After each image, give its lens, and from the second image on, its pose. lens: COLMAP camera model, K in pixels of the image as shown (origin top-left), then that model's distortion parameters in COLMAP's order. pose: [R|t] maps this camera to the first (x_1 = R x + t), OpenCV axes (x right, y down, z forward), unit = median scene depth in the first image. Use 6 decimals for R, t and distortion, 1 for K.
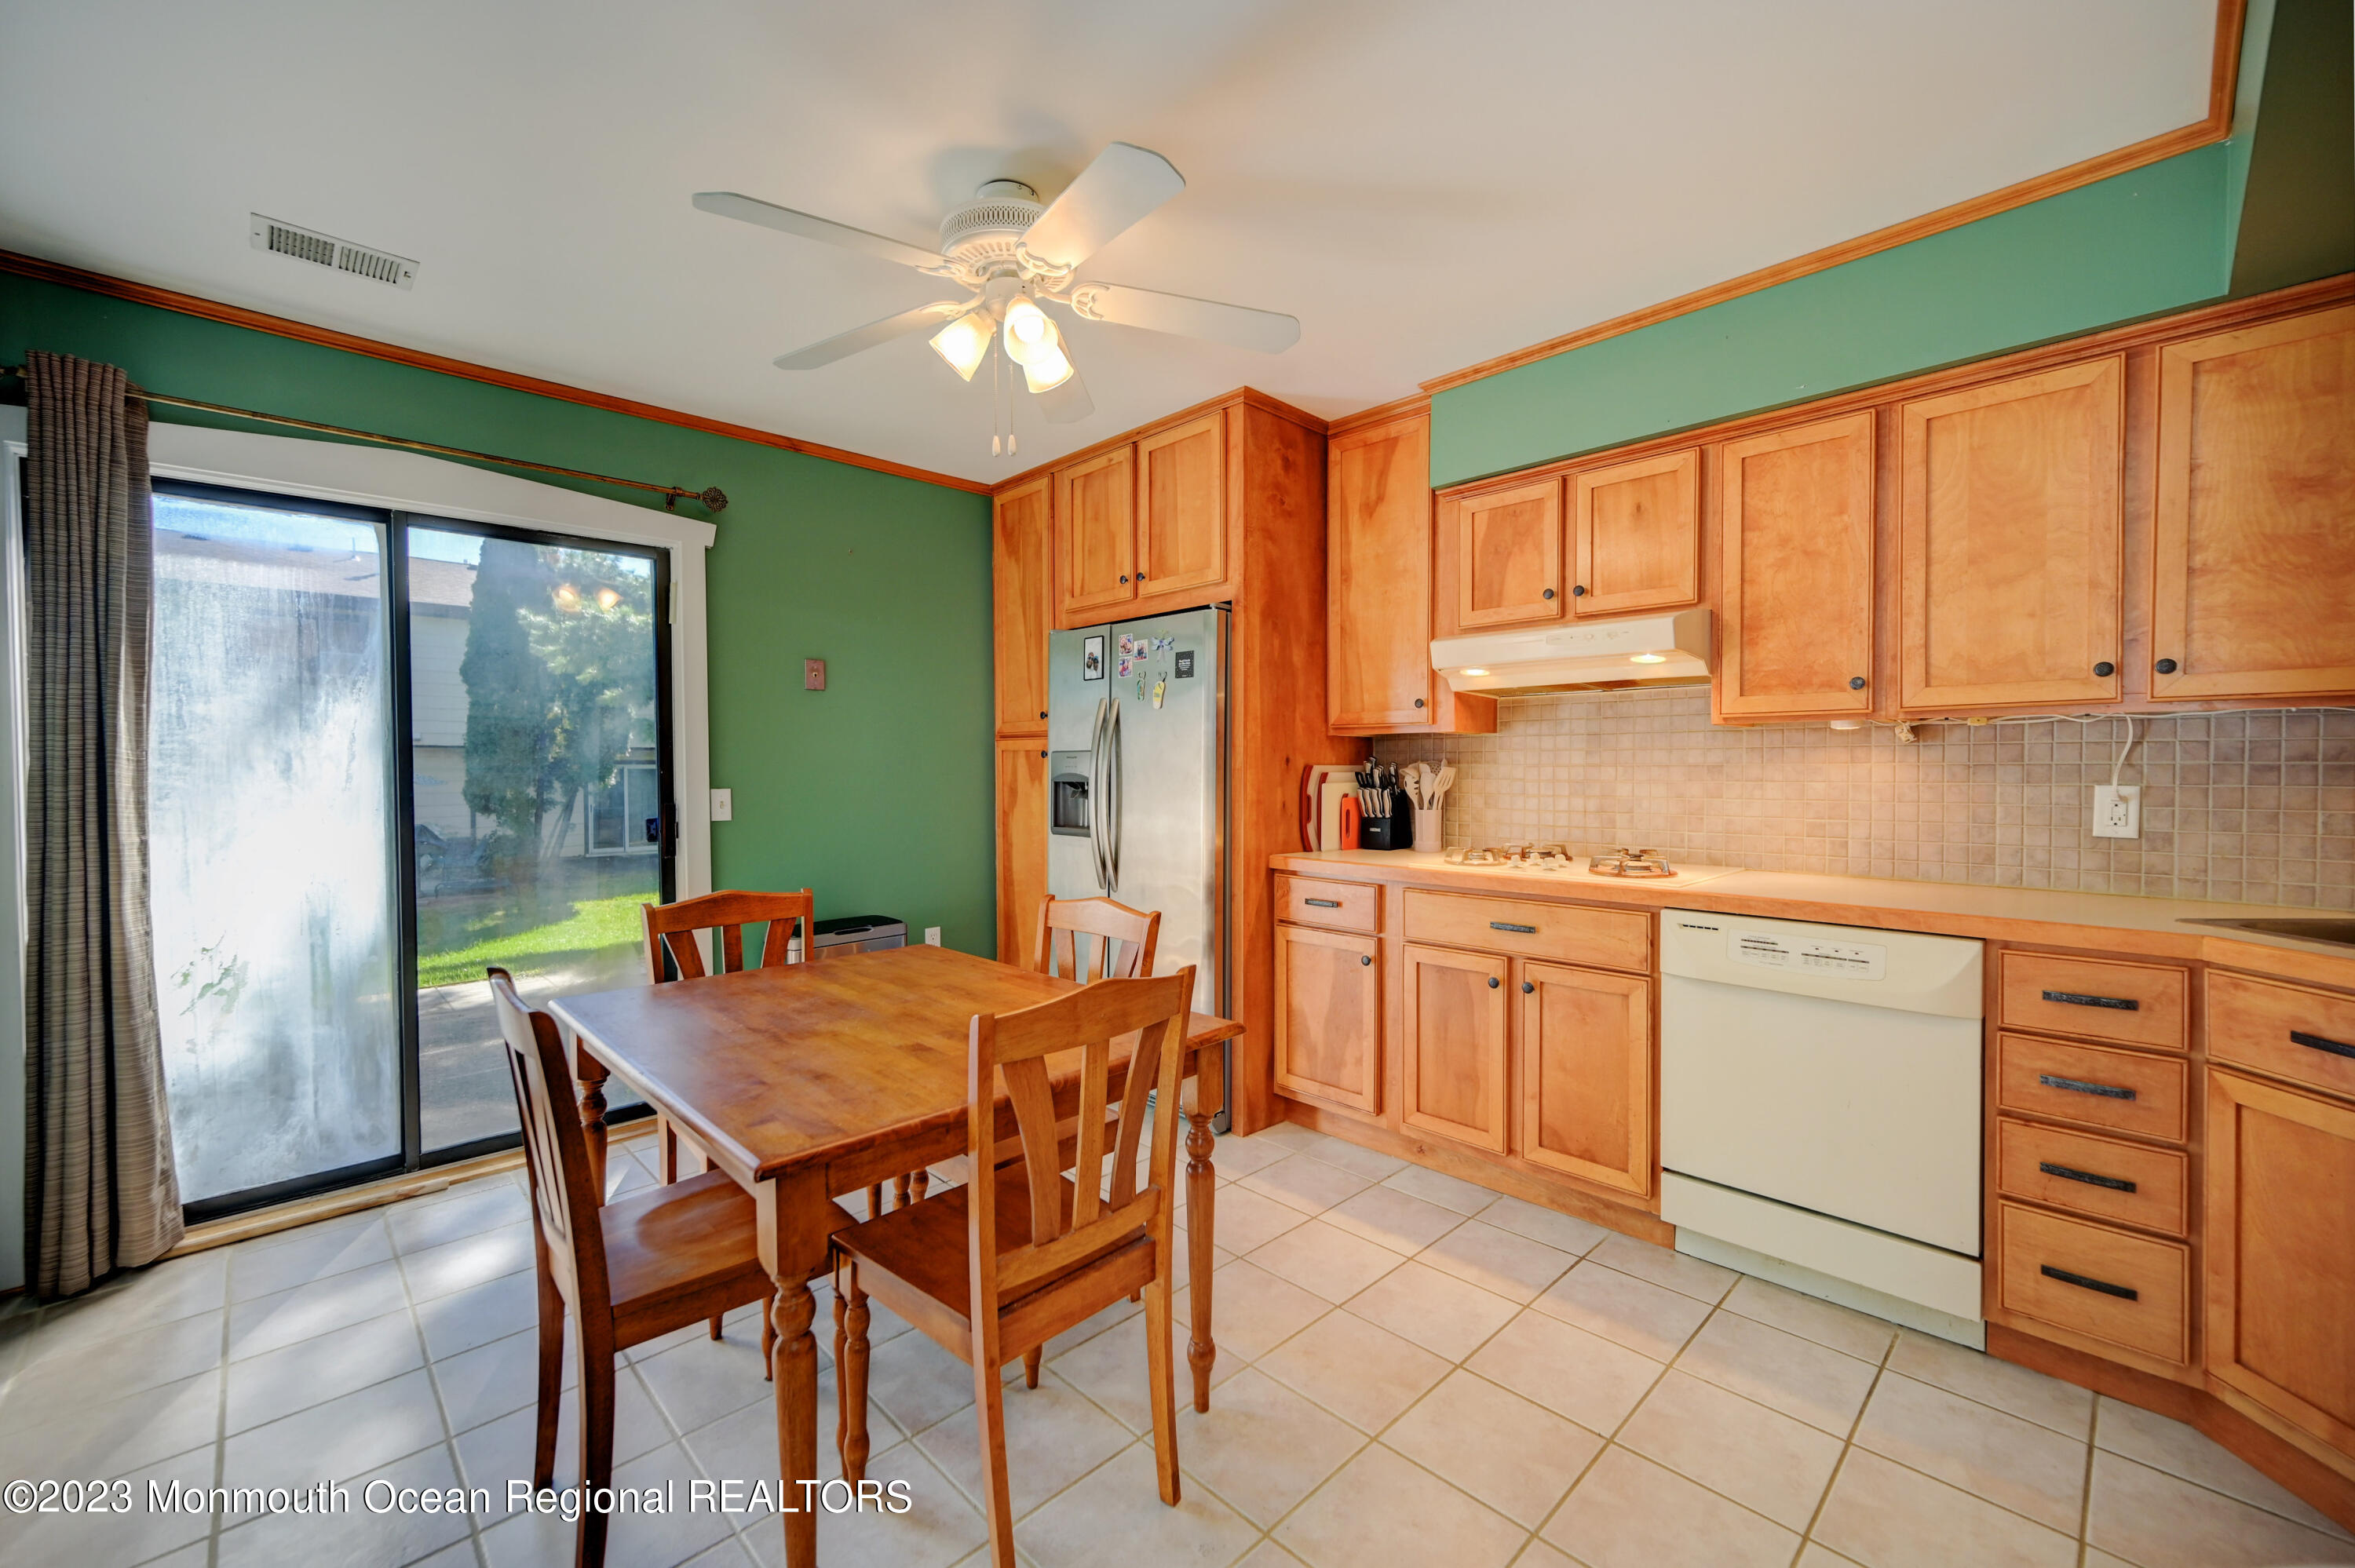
lens RADIAL K [[957.4, 0, 1175.1], [0, 957.4, 791.6], [0, 0, 1]] dist [-0.000926, 0.000467]
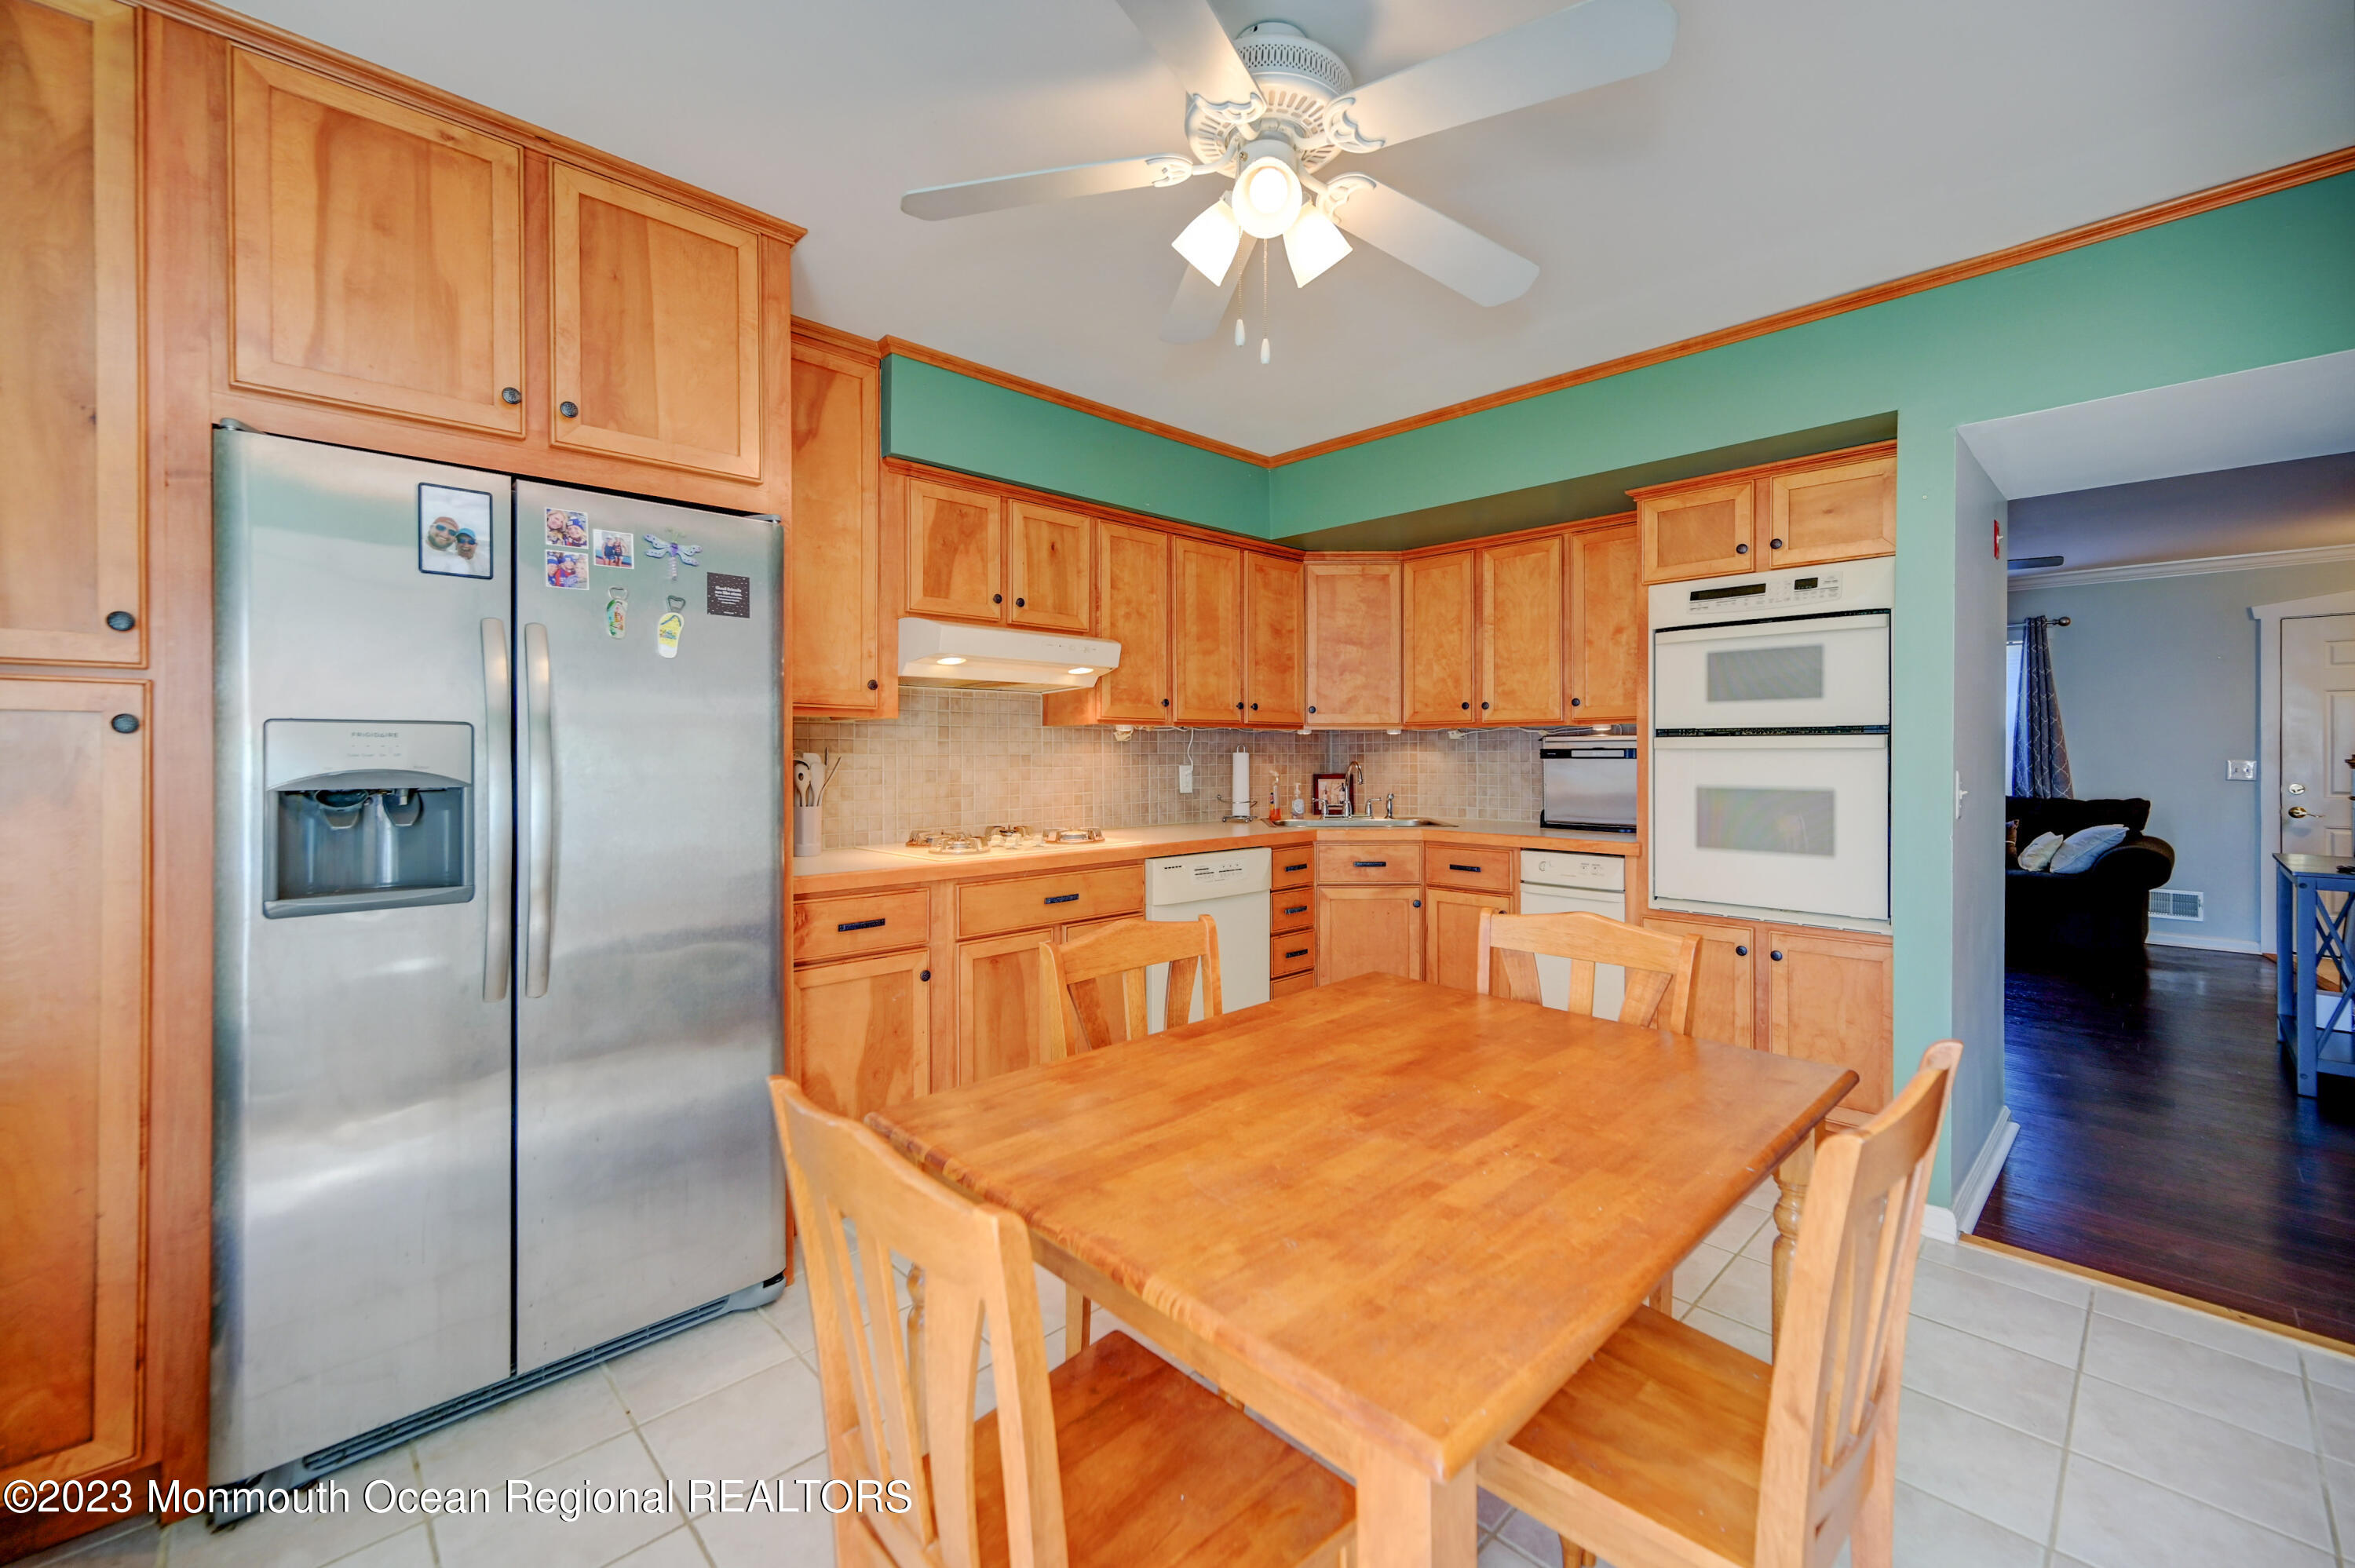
lens RADIAL K [[957.4, 0, 1171.2], [0, 957.4, 760.5], [0, 0, 1]] dist [-0.000926, 0.000467]
pose [[0.005981, -0.002036, 0.999980, -0.669616], [0.030878, 0.999521, 0.001850, -0.015337], [-0.999505, 0.030866, 0.006041, 0.751924]]
